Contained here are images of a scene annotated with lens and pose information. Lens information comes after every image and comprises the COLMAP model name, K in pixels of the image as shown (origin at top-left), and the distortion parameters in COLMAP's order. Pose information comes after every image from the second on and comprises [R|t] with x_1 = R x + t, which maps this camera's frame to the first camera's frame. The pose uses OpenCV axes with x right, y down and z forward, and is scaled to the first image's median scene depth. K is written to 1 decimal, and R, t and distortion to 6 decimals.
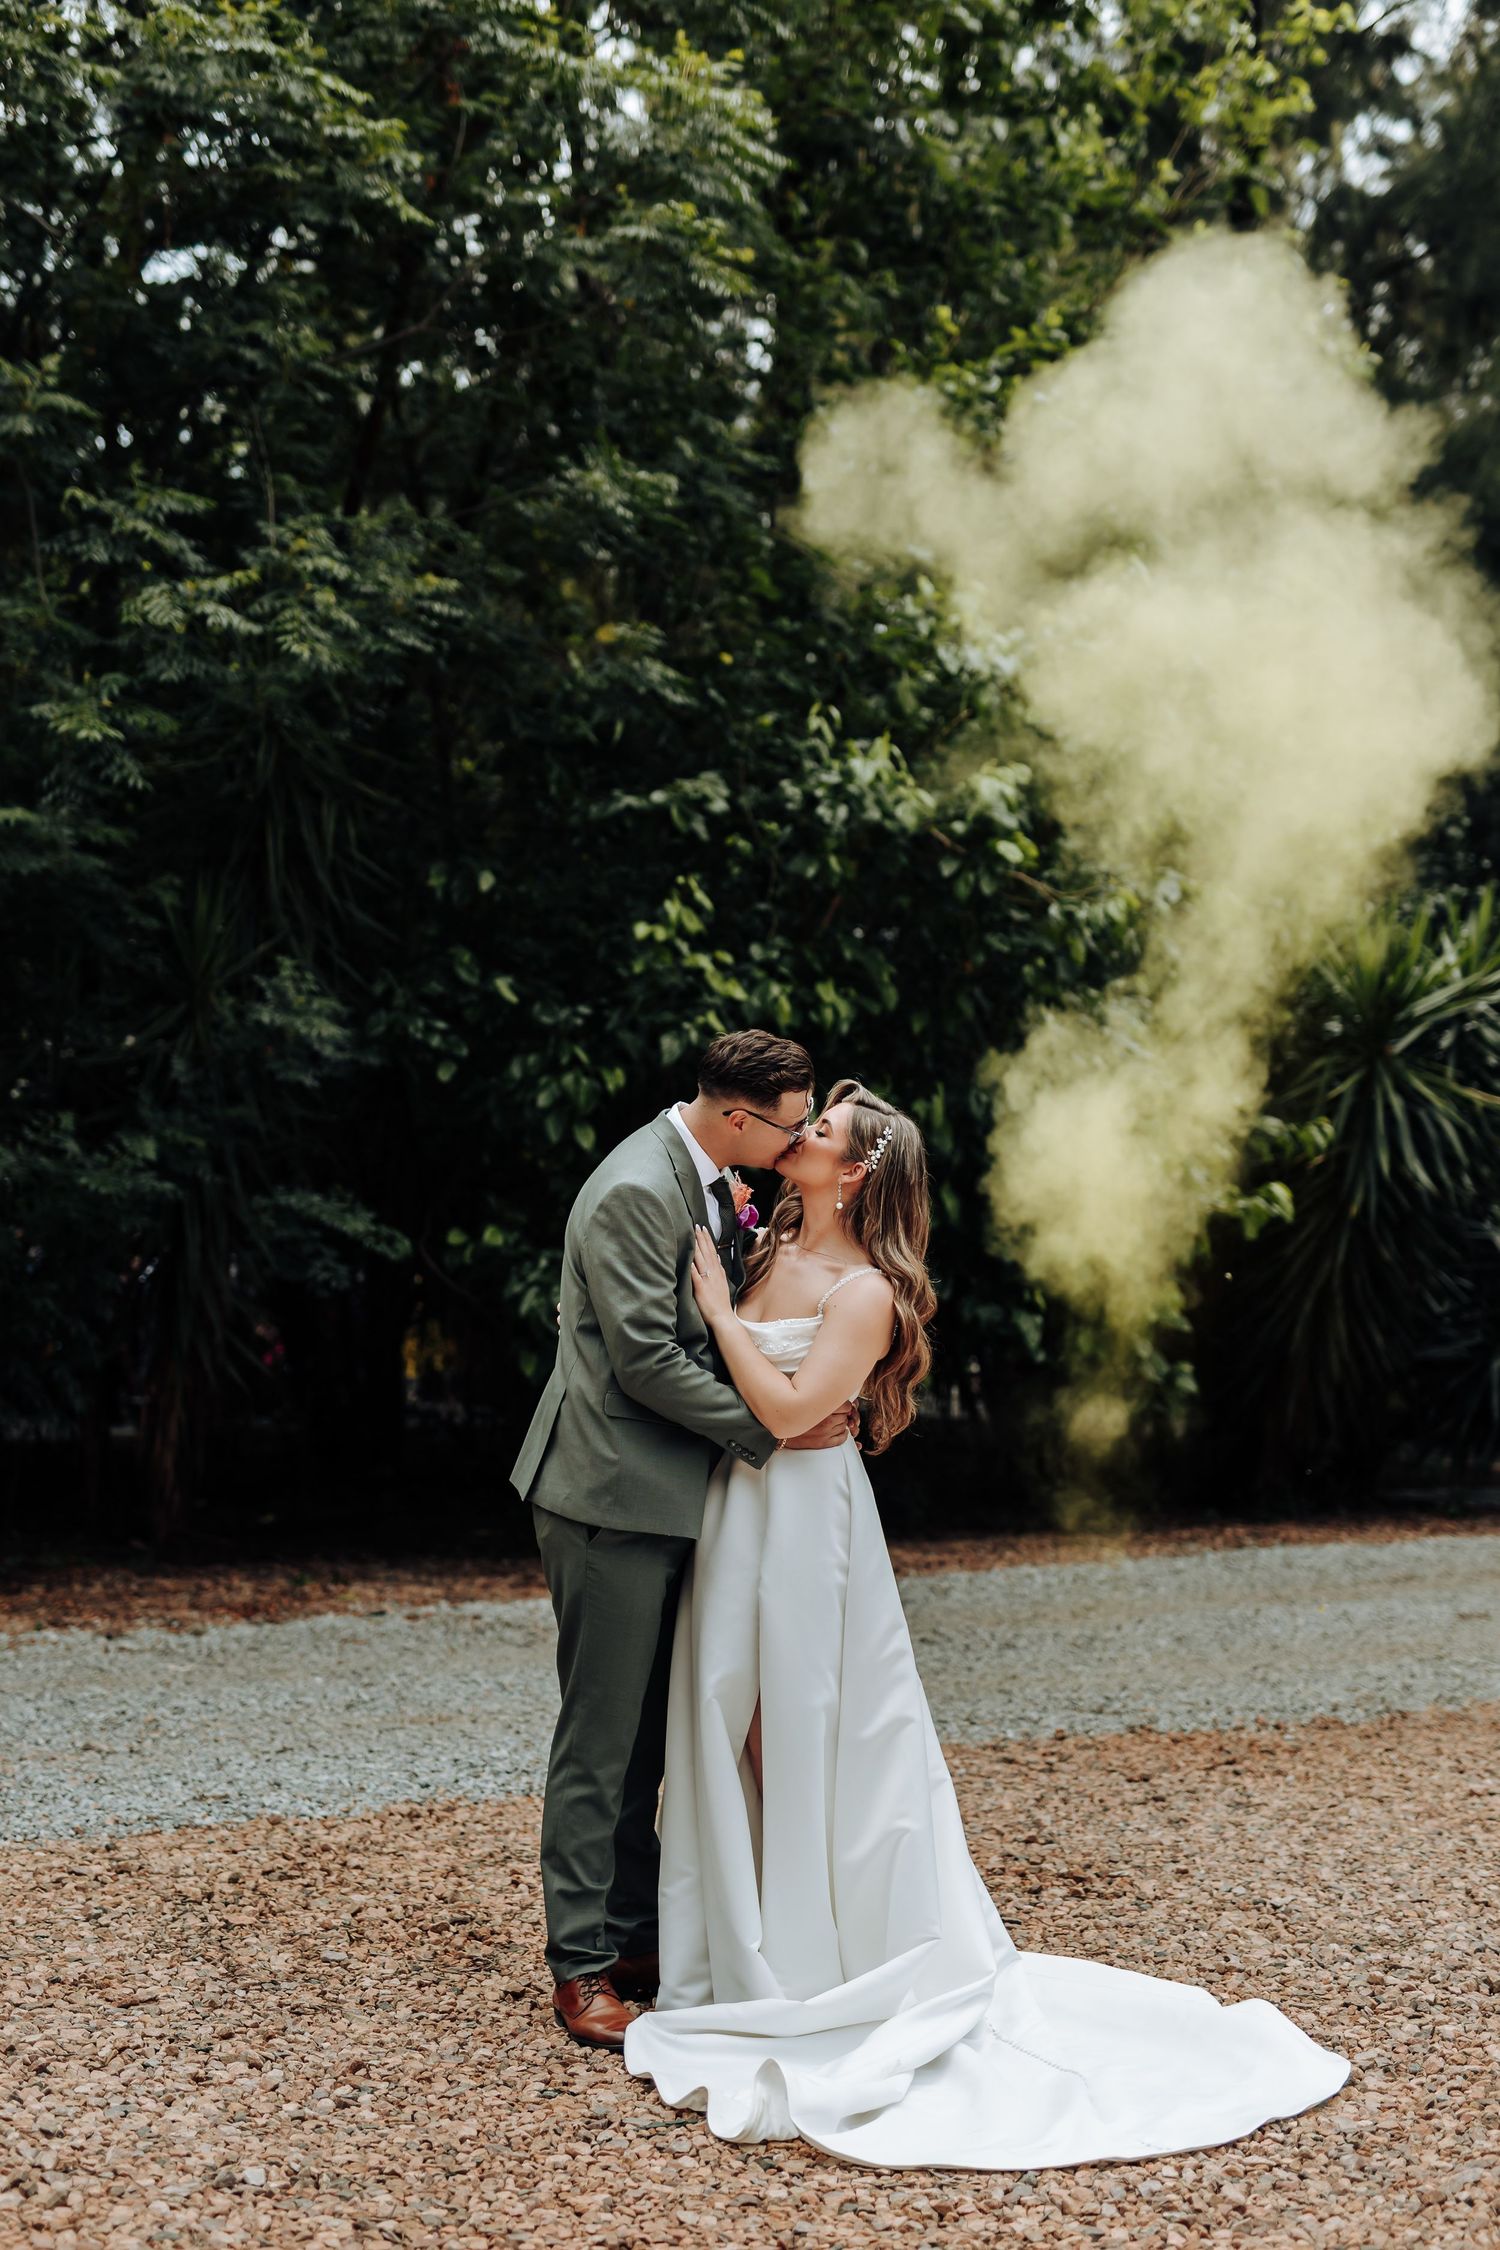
lens RADIAL K [[3091.0, 0, 883.3], [0, 3091.0, 1042.7], [0, 0, 1]] dist [0.030041, -0.197894]
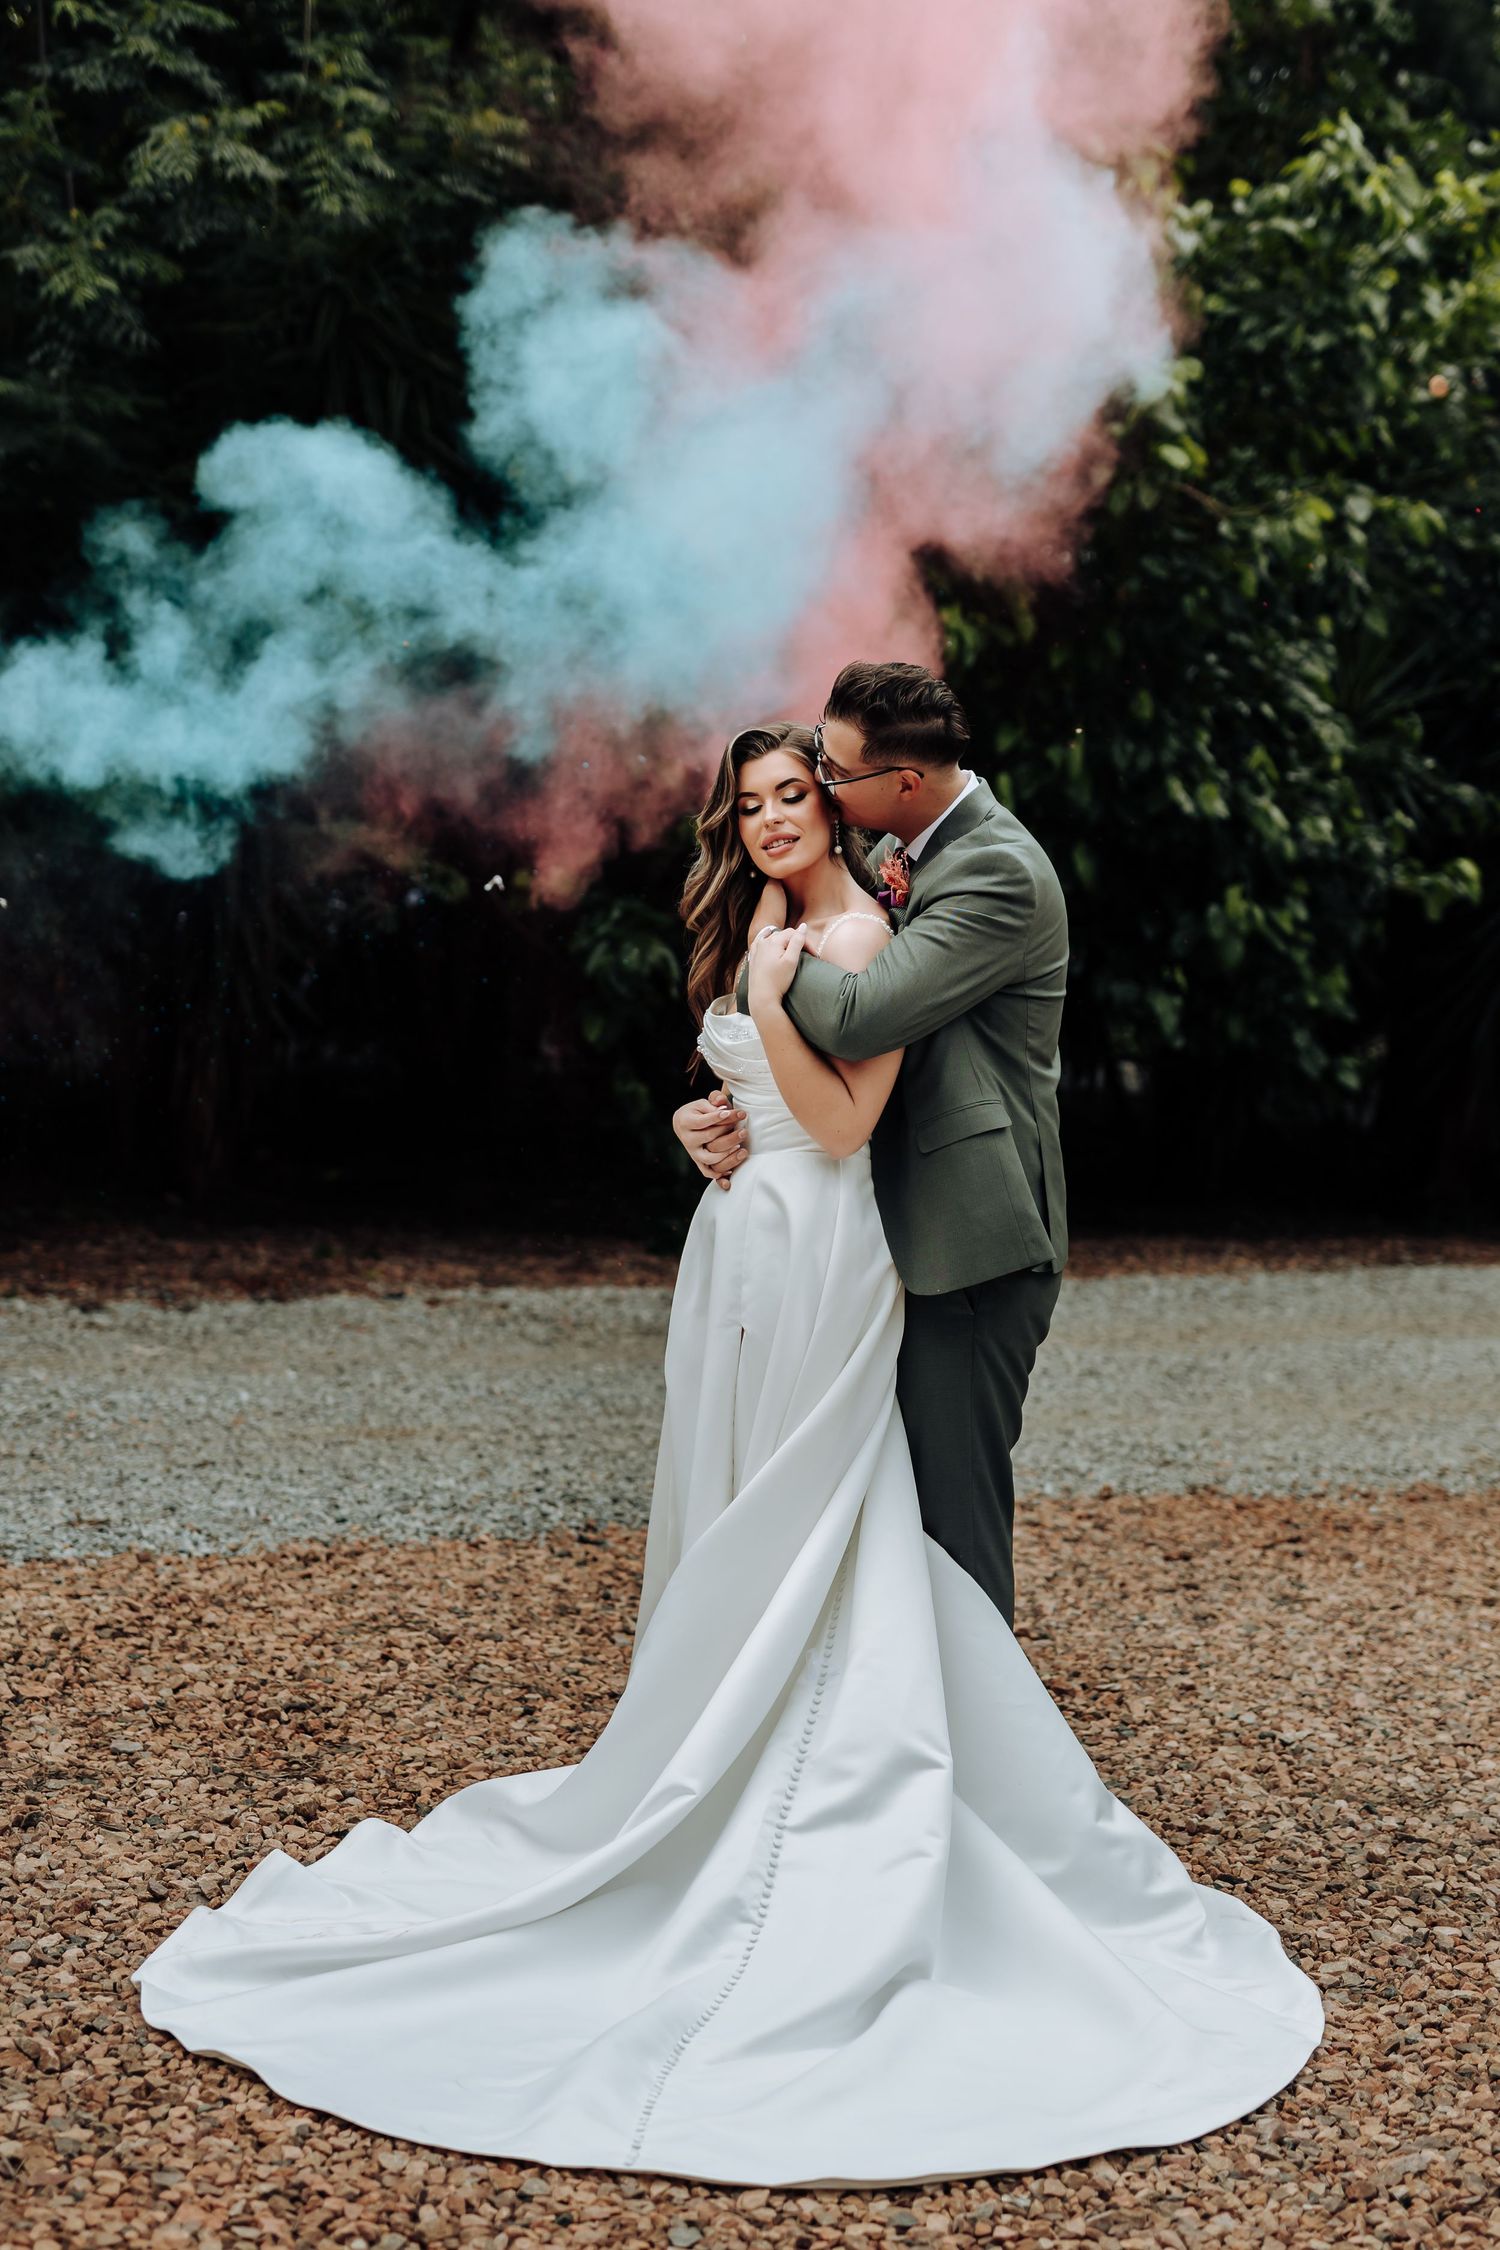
lens RADIAL K [[3283.6, 0, 855.6], [0, 3283.6, 1079.4], [0, 0, 1]] dist [-0.005193, -0.144393]
pose [[0.996170, 0.049174, -0.072298, 0.056473], [-0.039991, 0.991553, 0.123383, -0.001194], [0.077755, -0.120020, 0.989722, 0.119284]]
